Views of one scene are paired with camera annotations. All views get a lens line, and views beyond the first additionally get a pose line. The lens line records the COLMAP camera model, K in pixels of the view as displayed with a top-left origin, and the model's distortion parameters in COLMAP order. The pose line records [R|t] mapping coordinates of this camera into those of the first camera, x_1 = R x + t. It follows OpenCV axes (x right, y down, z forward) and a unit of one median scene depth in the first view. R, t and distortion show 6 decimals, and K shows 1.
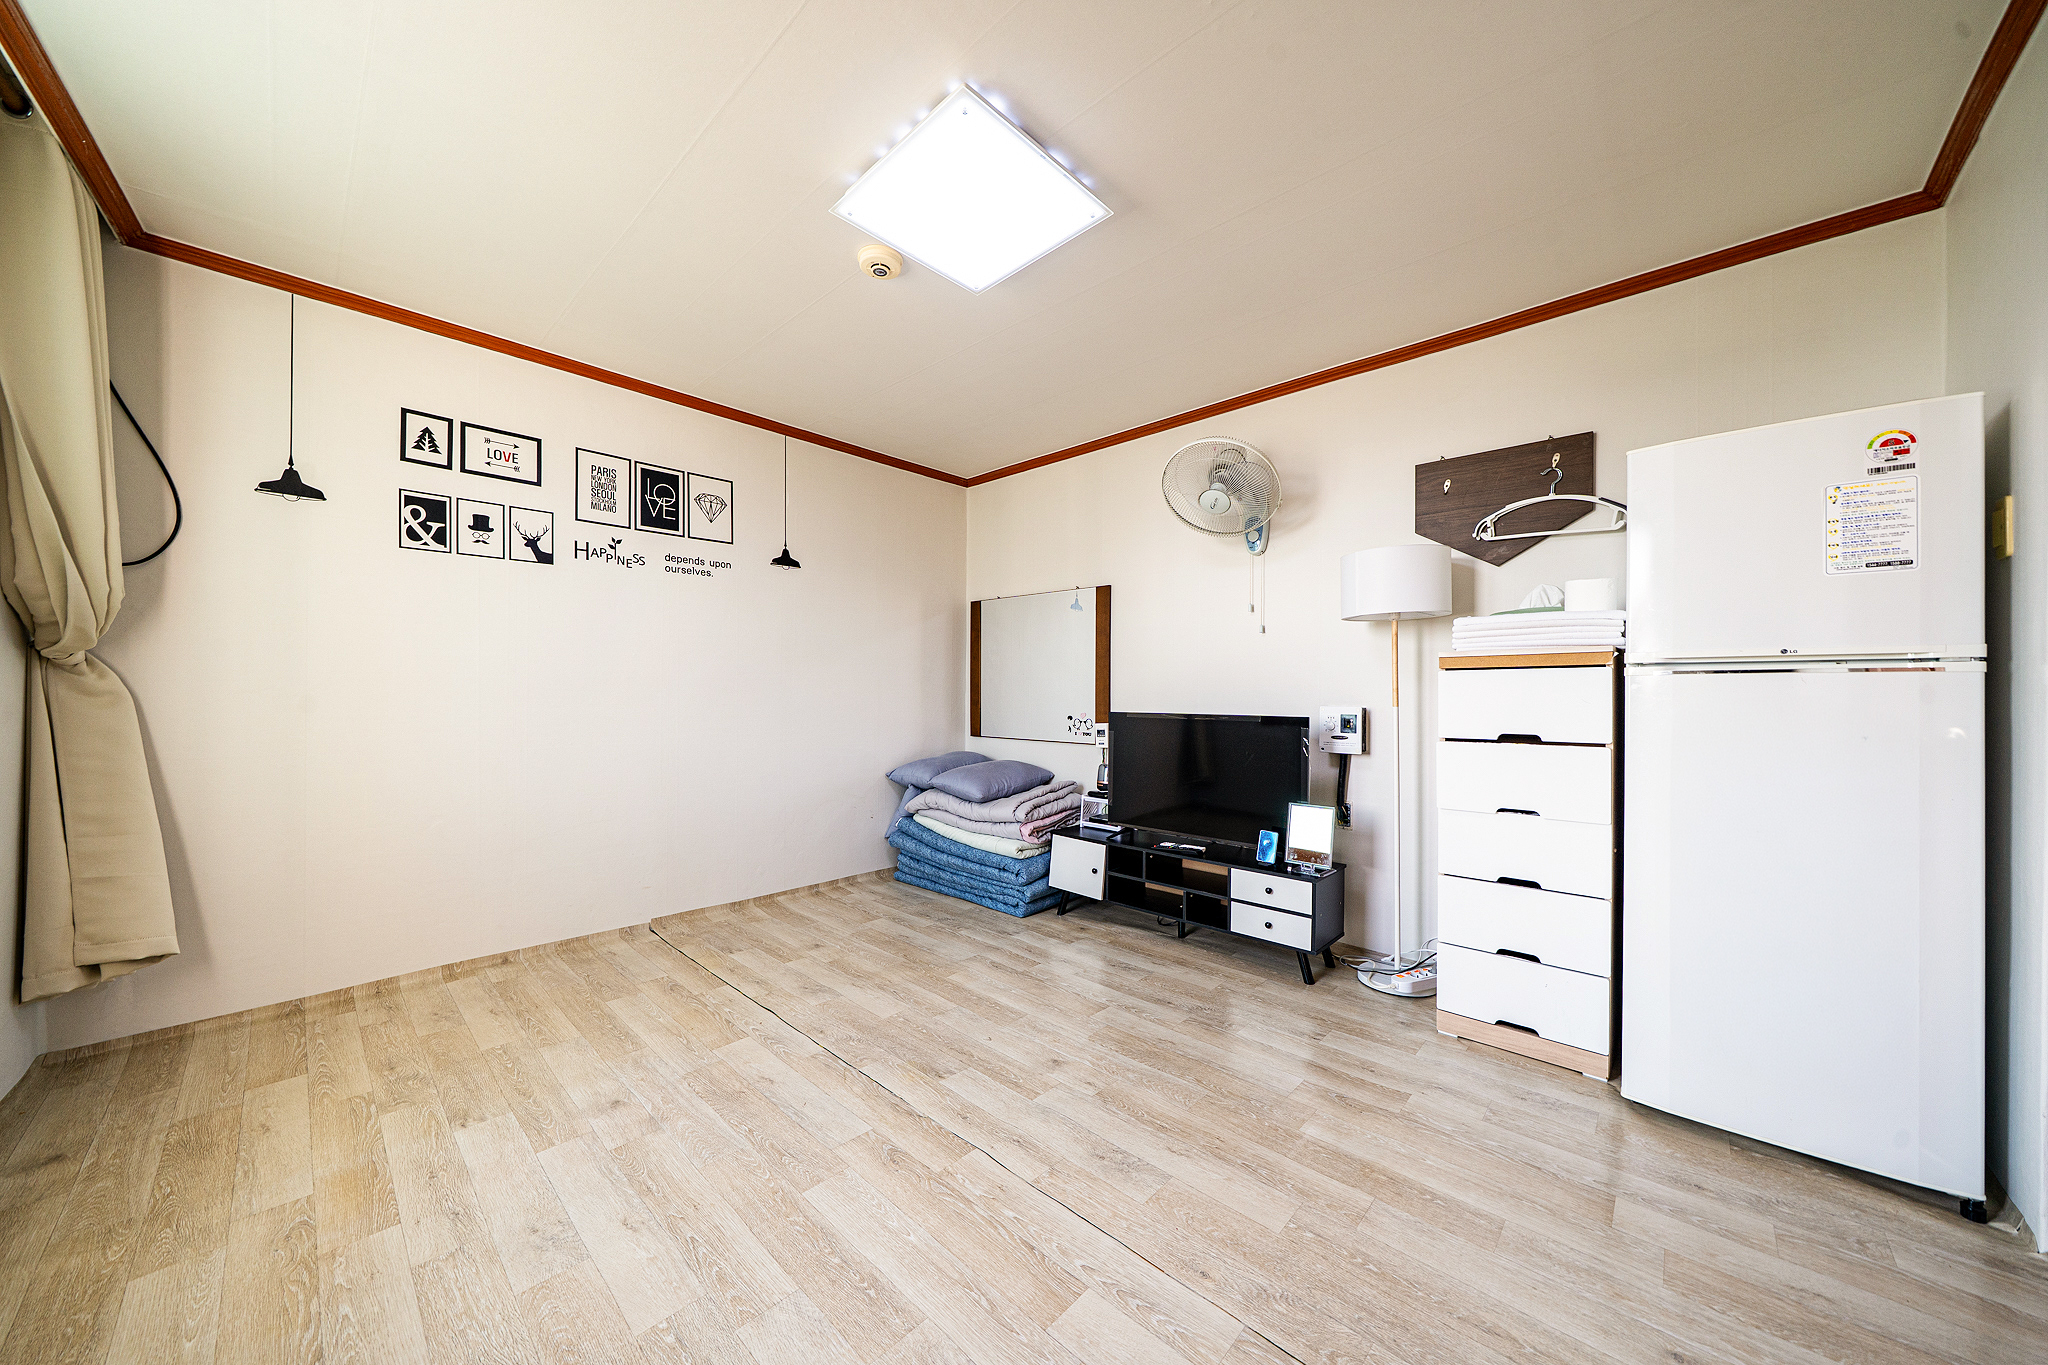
lens RADIAL K [[703.7, 0, 1017.9], [0, 703.7, 688.0], [0, 0, 1]] dist [-0.005300, 0.000182]
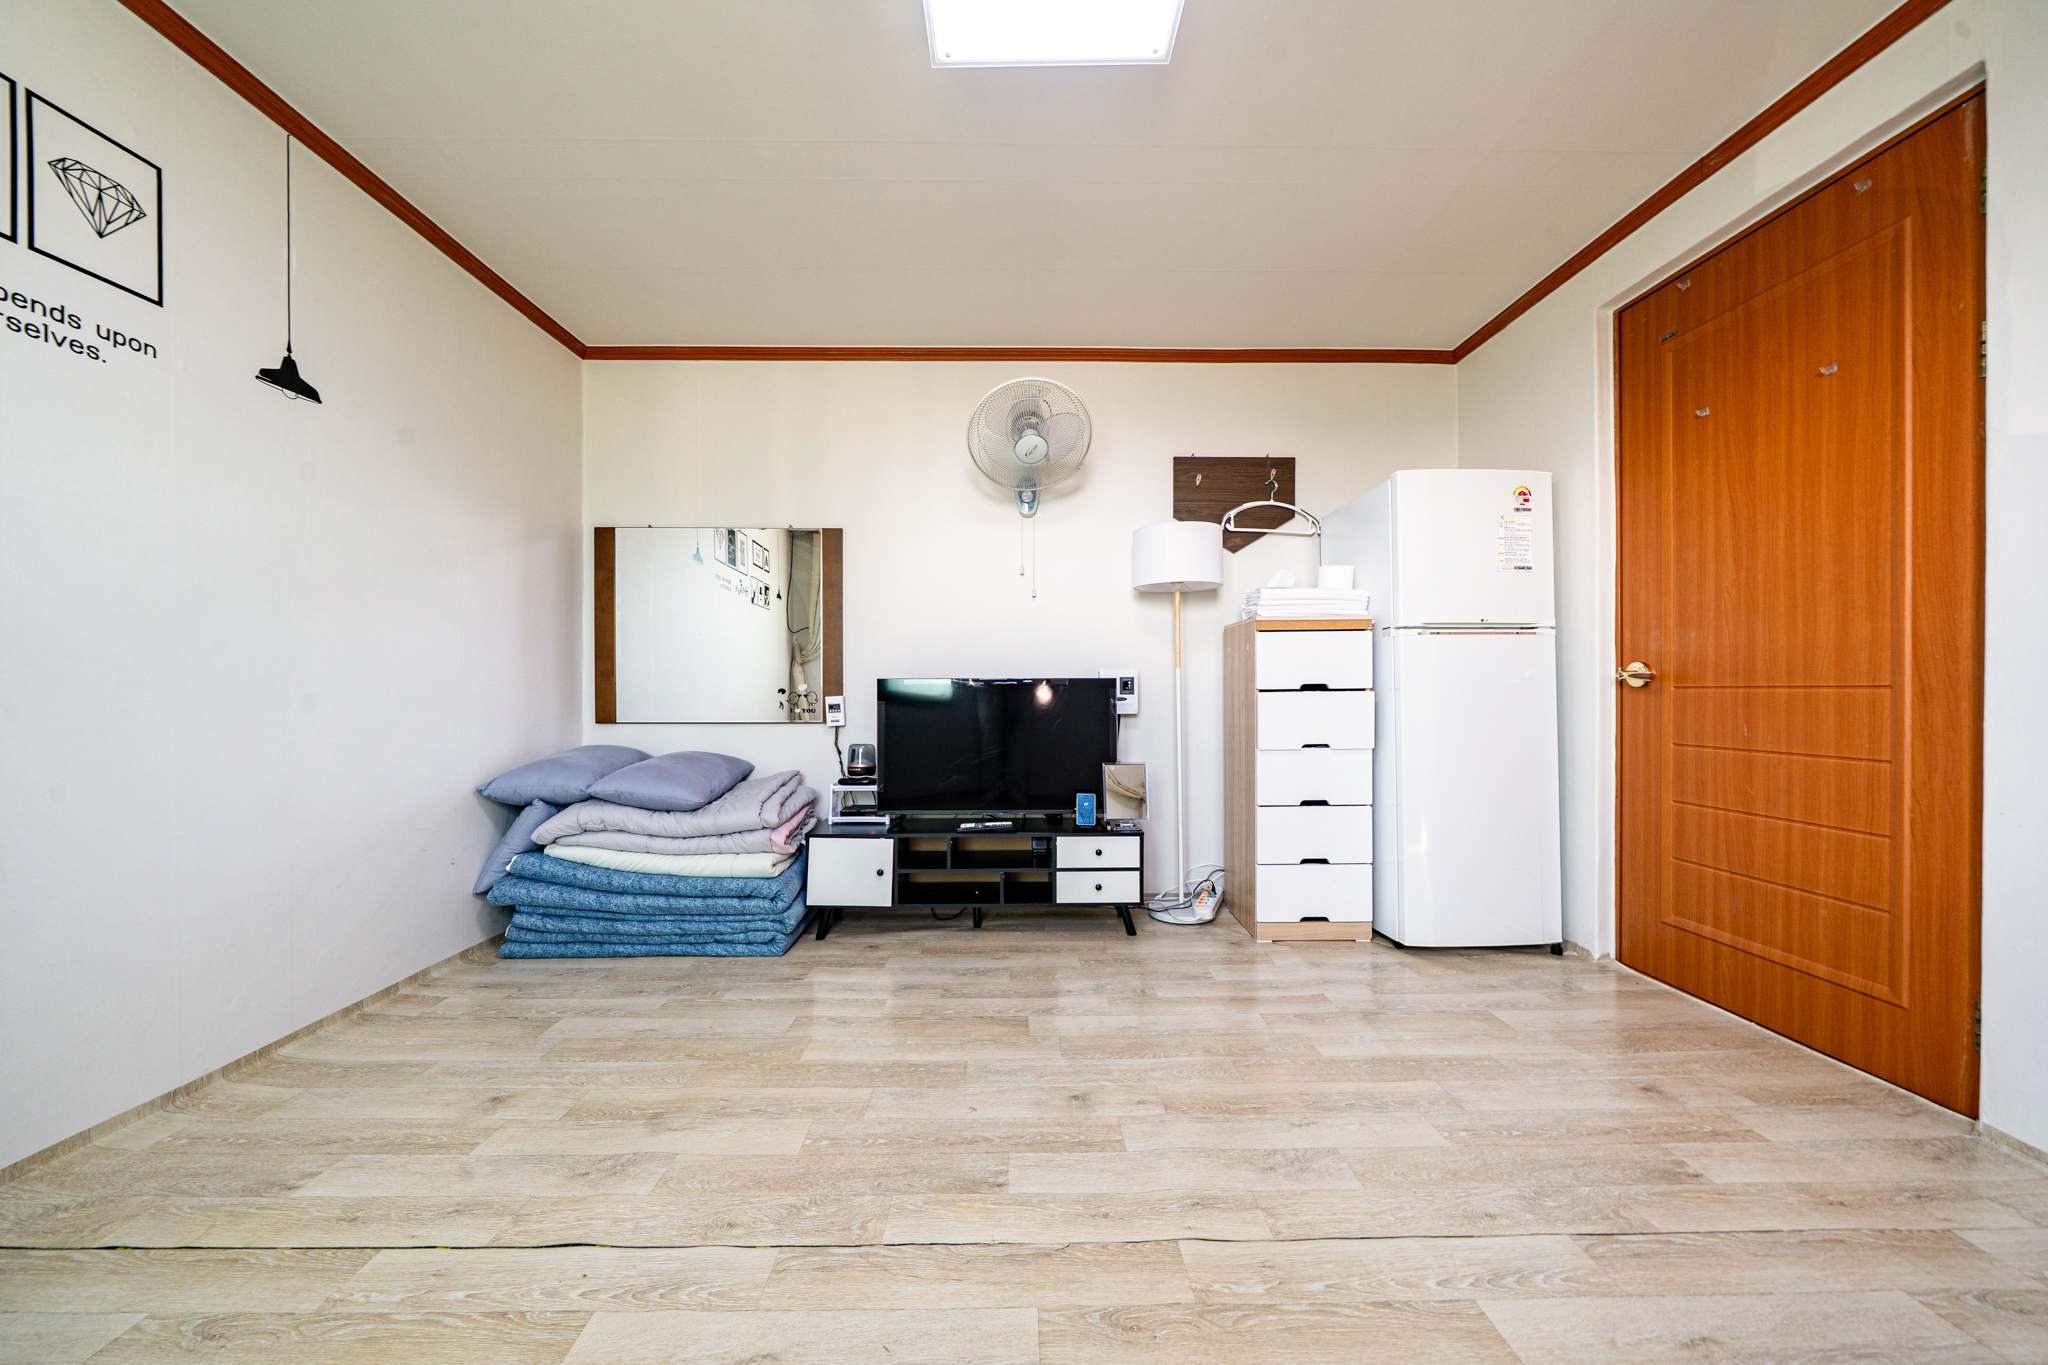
lens RADIAL K [[703.7, 0, 1021.7], [0, 703.7, 687.6], [0, 0, 1]] dist [-0.005300, 0.000182]
pose [[0.715066, -0.003582, 0.699047, -0.345618], [0.001533, 0.999993, 0.003556, 0.043953], [-0.699055, -0.001471, 0.715067, 0.307134]]
